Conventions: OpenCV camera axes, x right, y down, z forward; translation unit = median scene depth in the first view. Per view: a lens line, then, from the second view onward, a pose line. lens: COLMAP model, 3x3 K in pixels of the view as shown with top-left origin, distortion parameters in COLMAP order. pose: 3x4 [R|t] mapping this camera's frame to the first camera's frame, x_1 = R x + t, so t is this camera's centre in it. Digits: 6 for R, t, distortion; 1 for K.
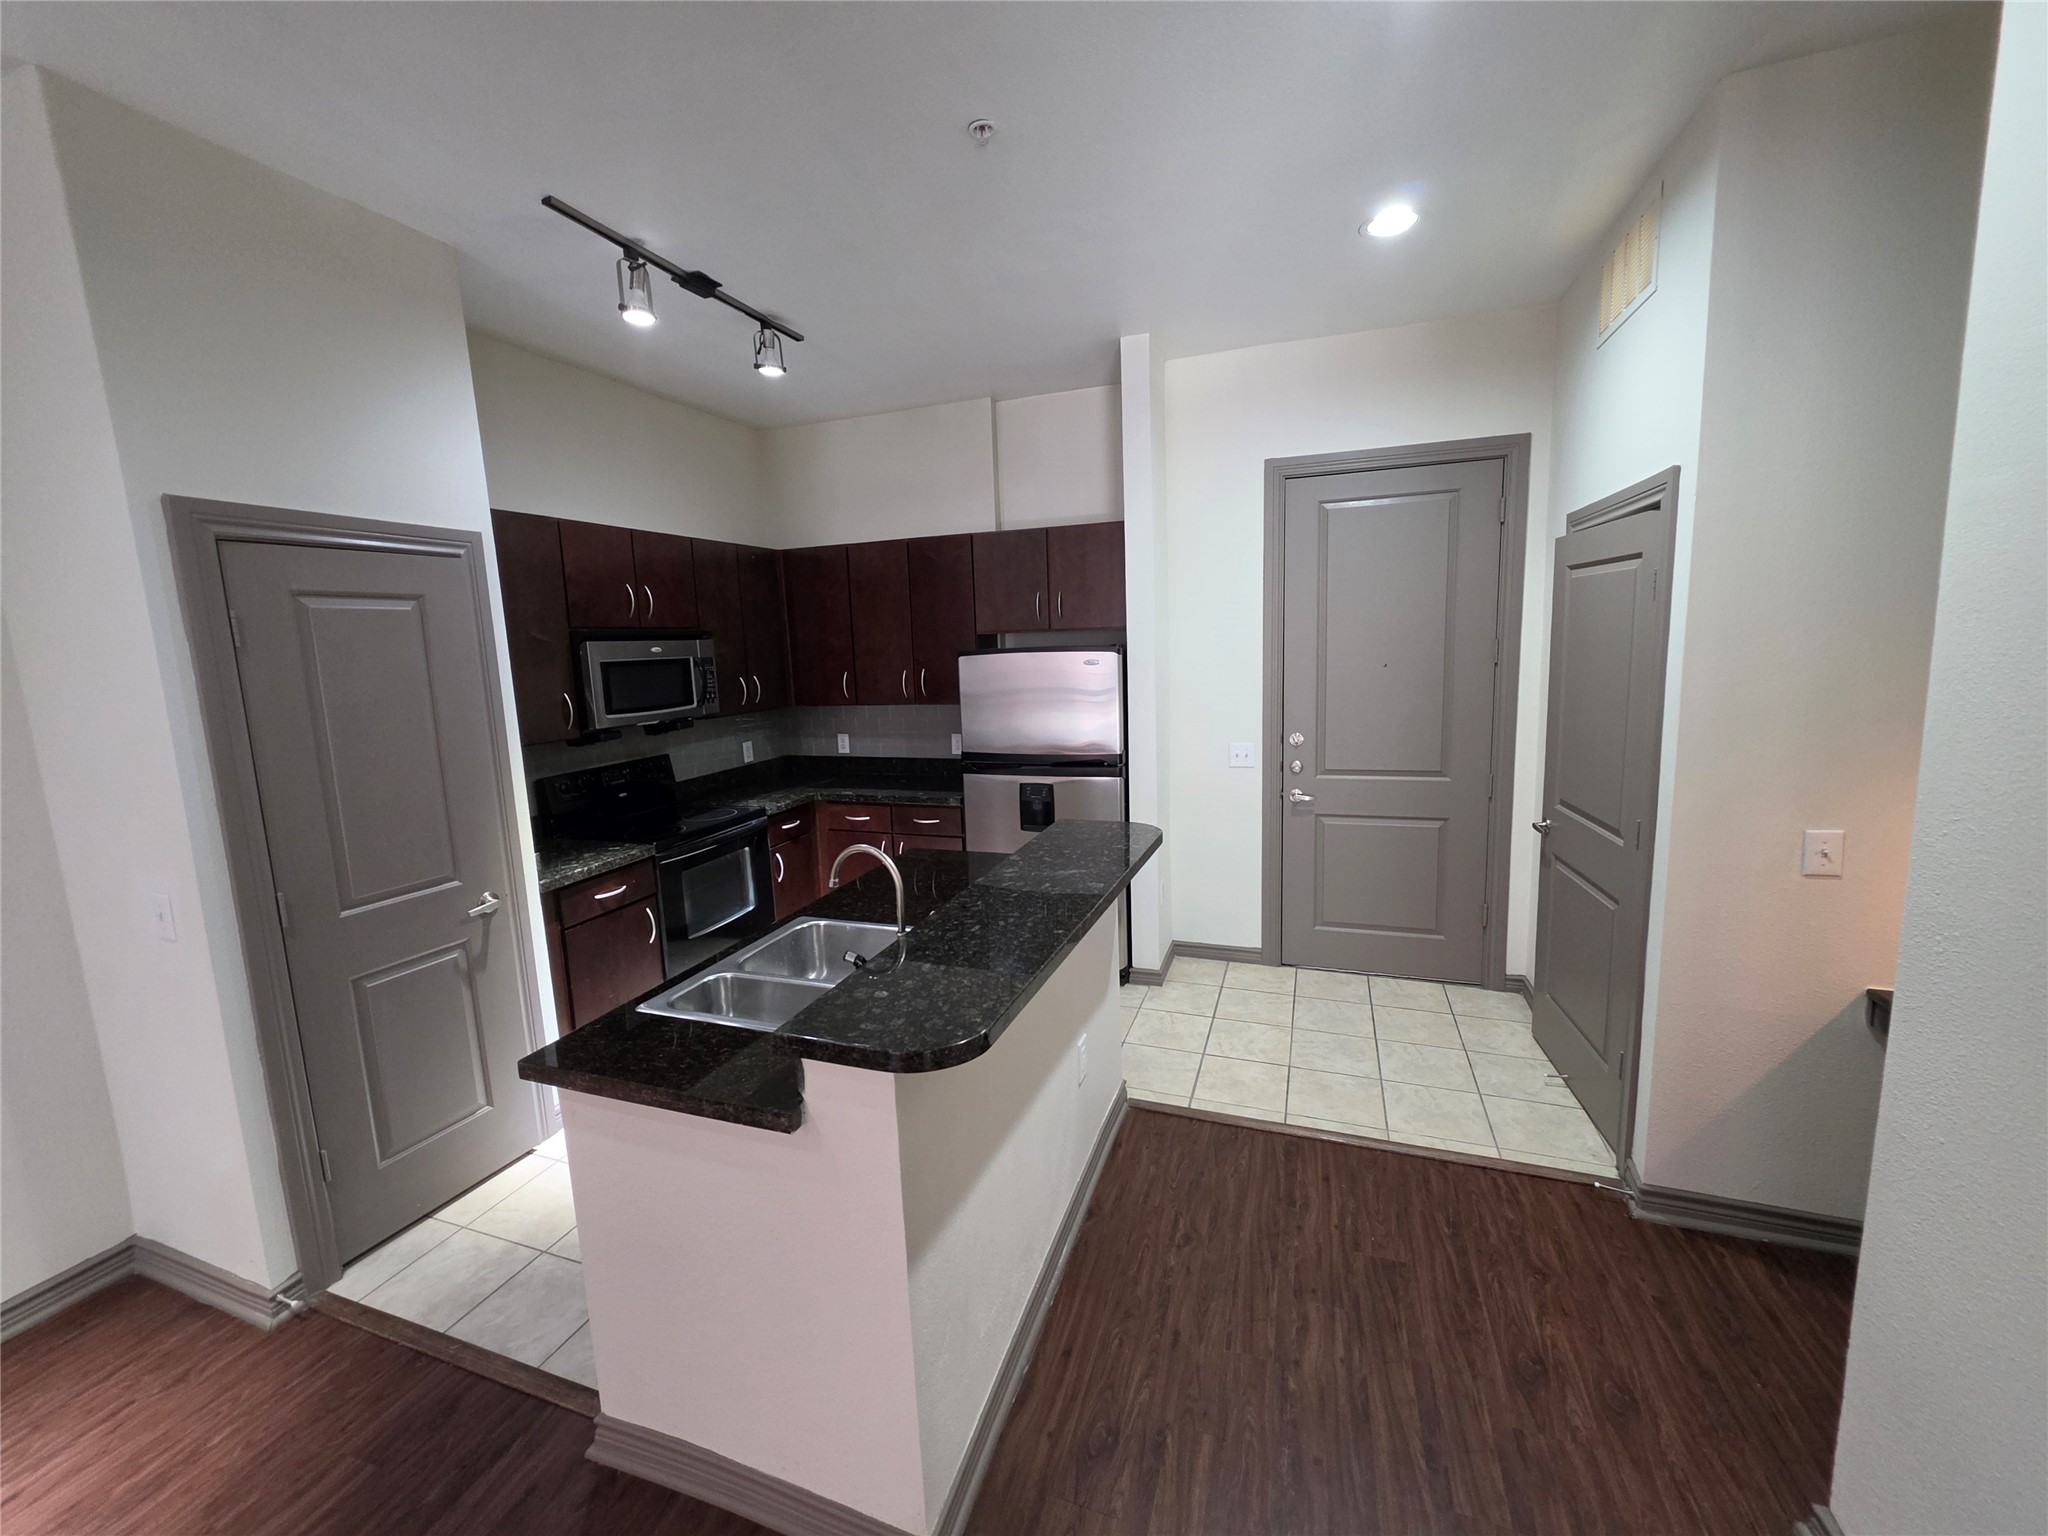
lens RADIAL K [[819.5, 0, 1017.5], [0, 819.5, 764.5], [0, 0, 1]] dist [-0.001104, -0.000049]
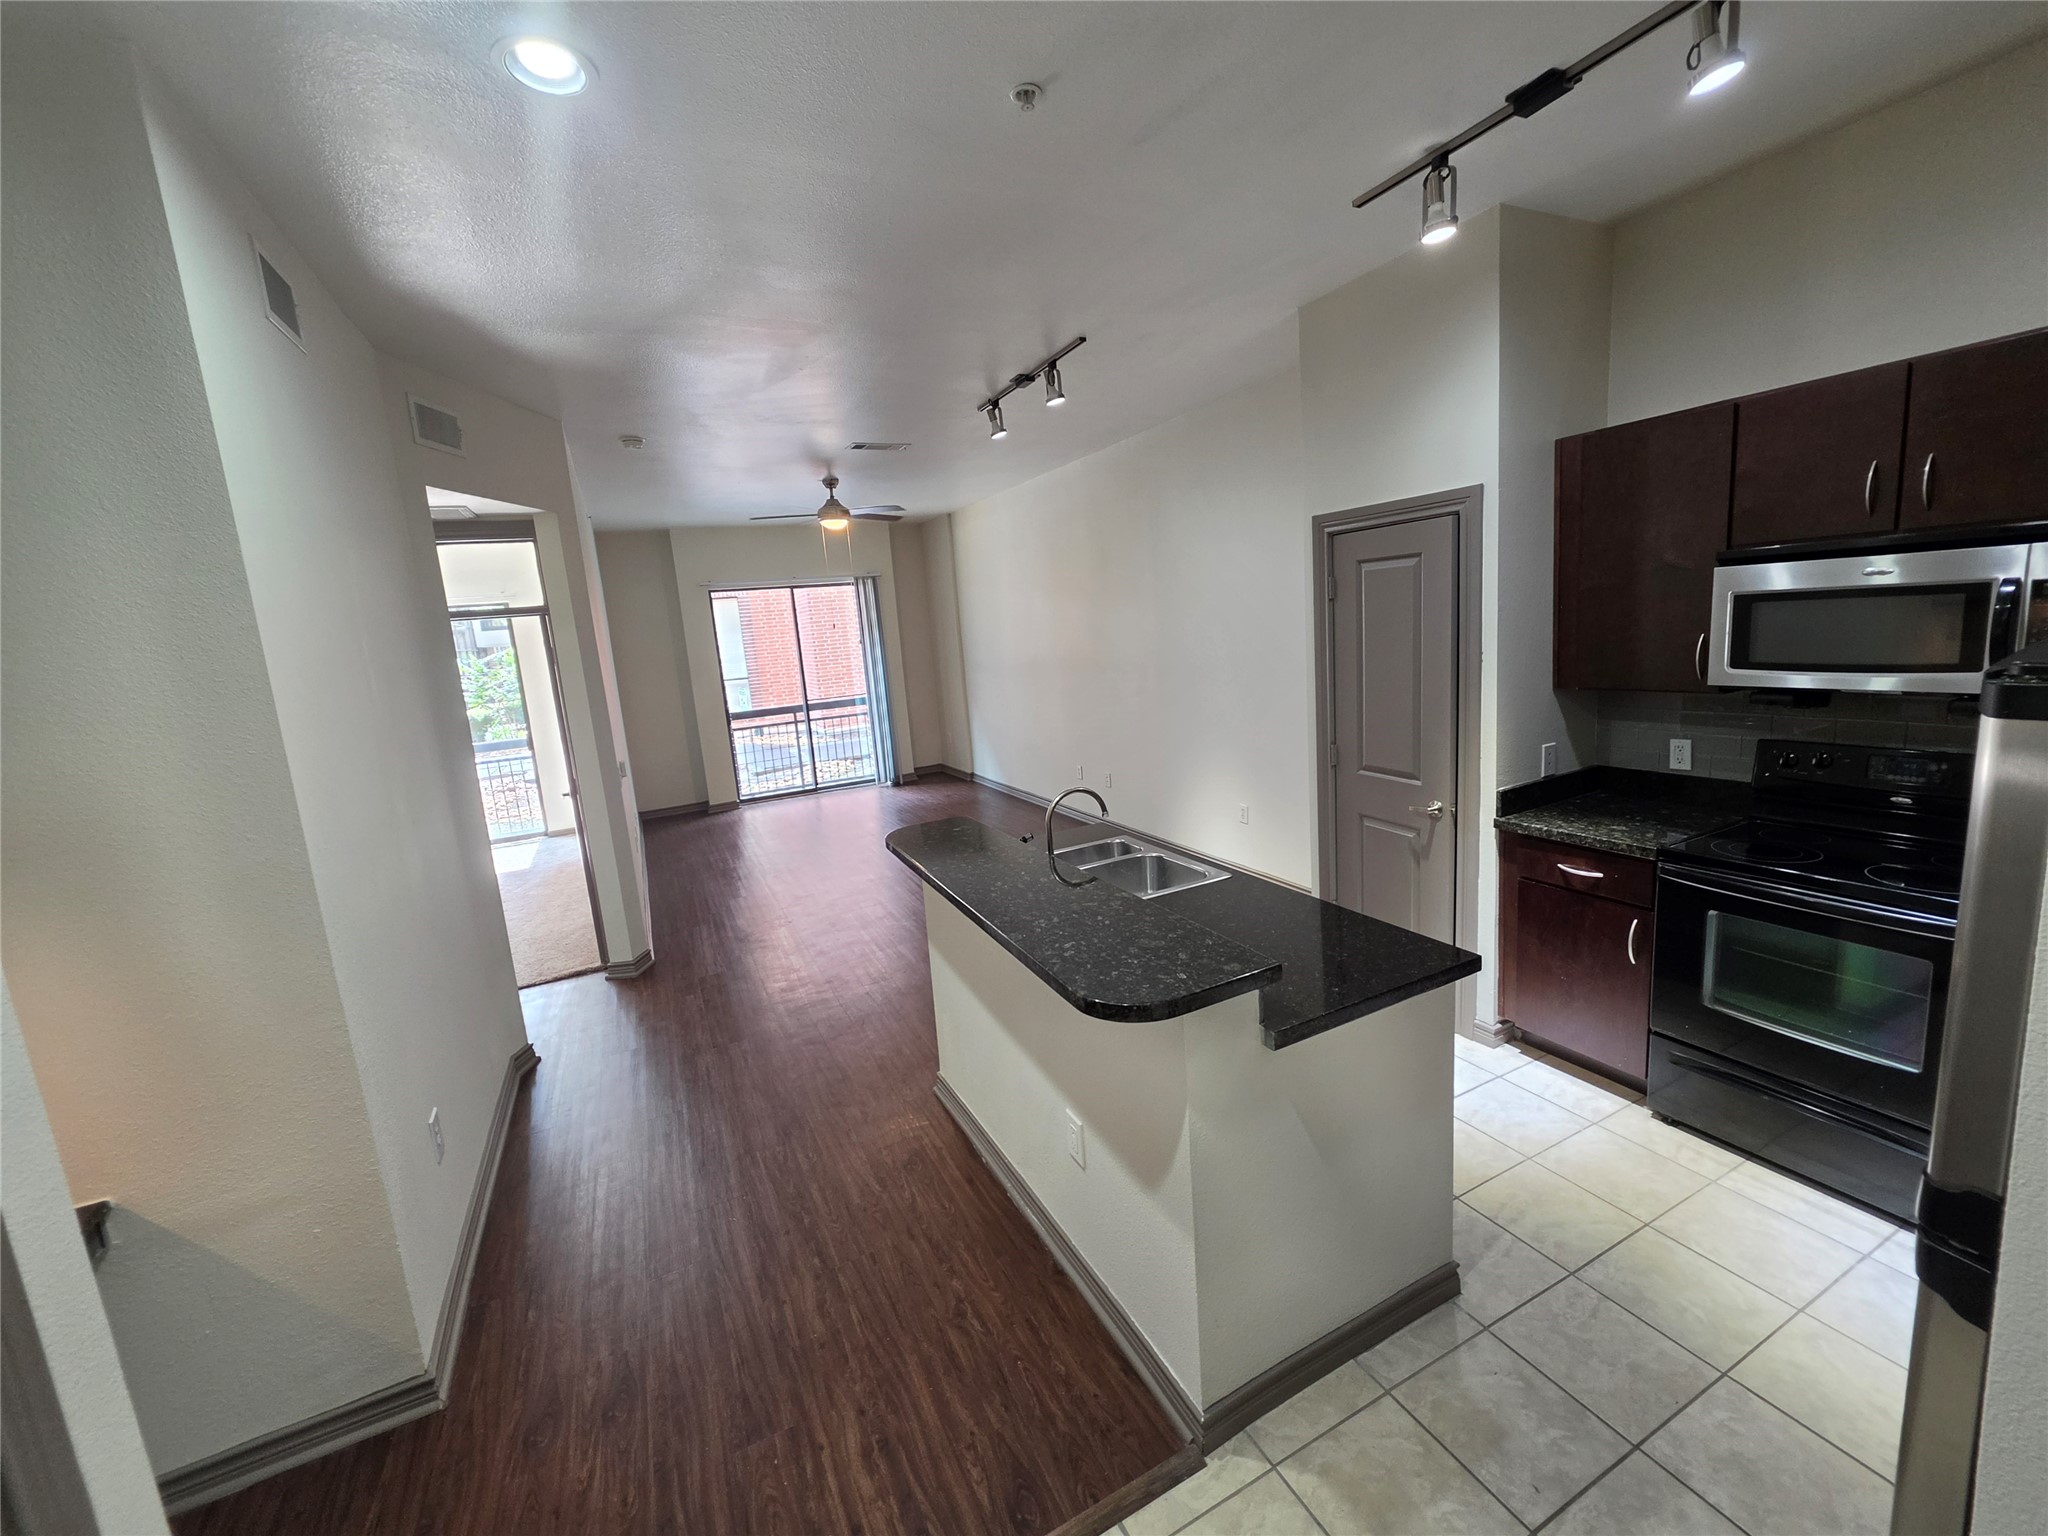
lens RADIAL K [[819.5, 0, 1027.2], [0, 819.5, 761.7], [0, 0, 1]] dist [-0.001104, -0.000049]
pose [[-0.690233, 0.212219, -0.691767, 0.667661], [-0.001997, 0.955462, 0.295108, -0.287411], [0.723584, 0.205075, -0.659067, 1.552707]]
